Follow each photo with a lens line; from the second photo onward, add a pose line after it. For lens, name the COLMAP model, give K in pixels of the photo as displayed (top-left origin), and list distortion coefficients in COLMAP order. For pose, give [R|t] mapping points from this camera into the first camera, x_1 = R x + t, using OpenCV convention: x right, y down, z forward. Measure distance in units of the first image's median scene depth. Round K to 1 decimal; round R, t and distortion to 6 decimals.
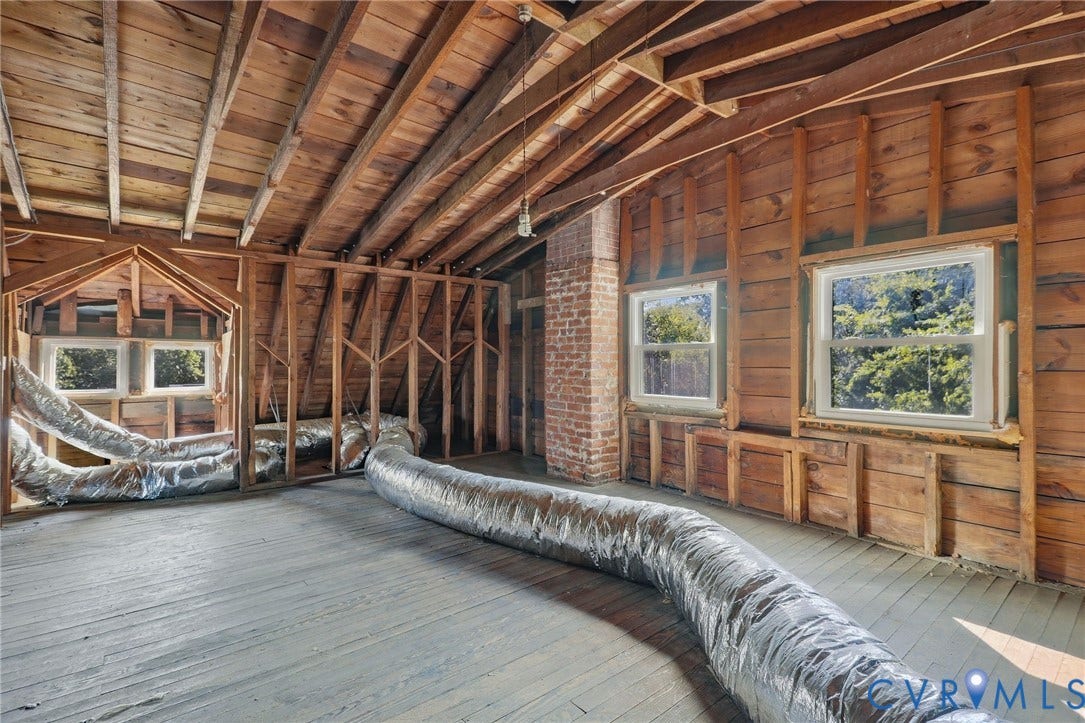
lens RADIAL K [[494.8, 0, 542.7], [0, 494.8, 364.0], [0, 0, 1]] dist [0.003559, -0.000074]
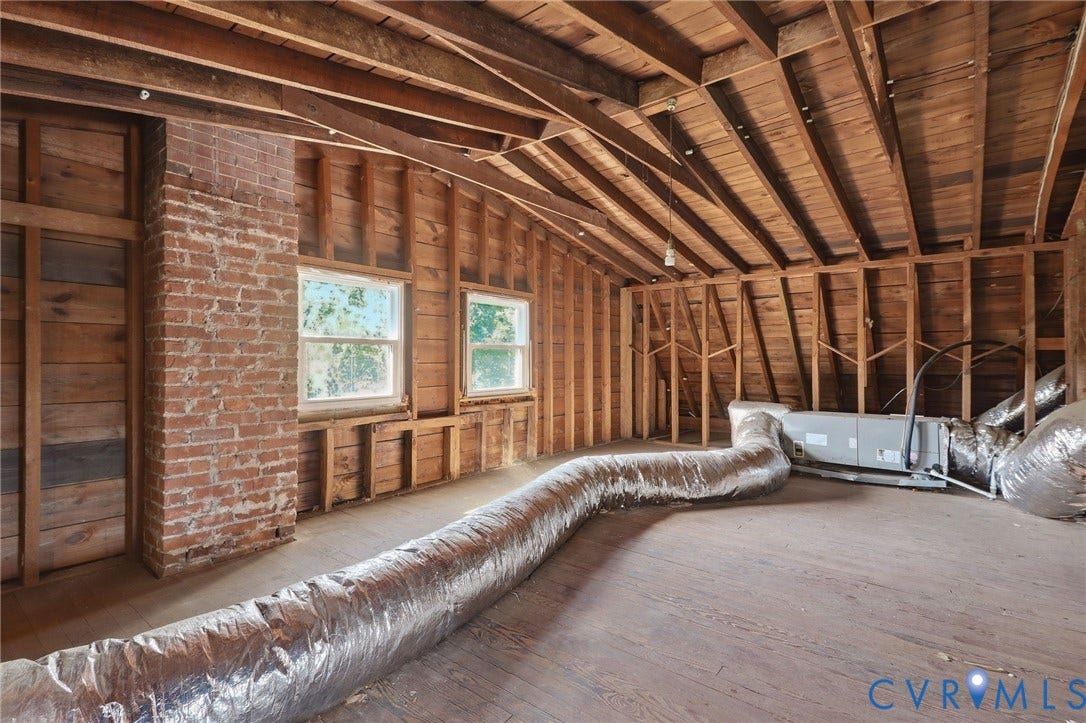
lens RADIAL K [[495.3, 0, 541.9], [0, 495.3, 357.8], [0, 0, 1]] dist [0.003559, -0.000074]
pose [[-0.219821, 0.003995, 0.975532, -0.642597], [0.004932, 0.999983, -0.002983, -0.000345], [-0.975528, 0.004156, -0.219837, 0.813200]]
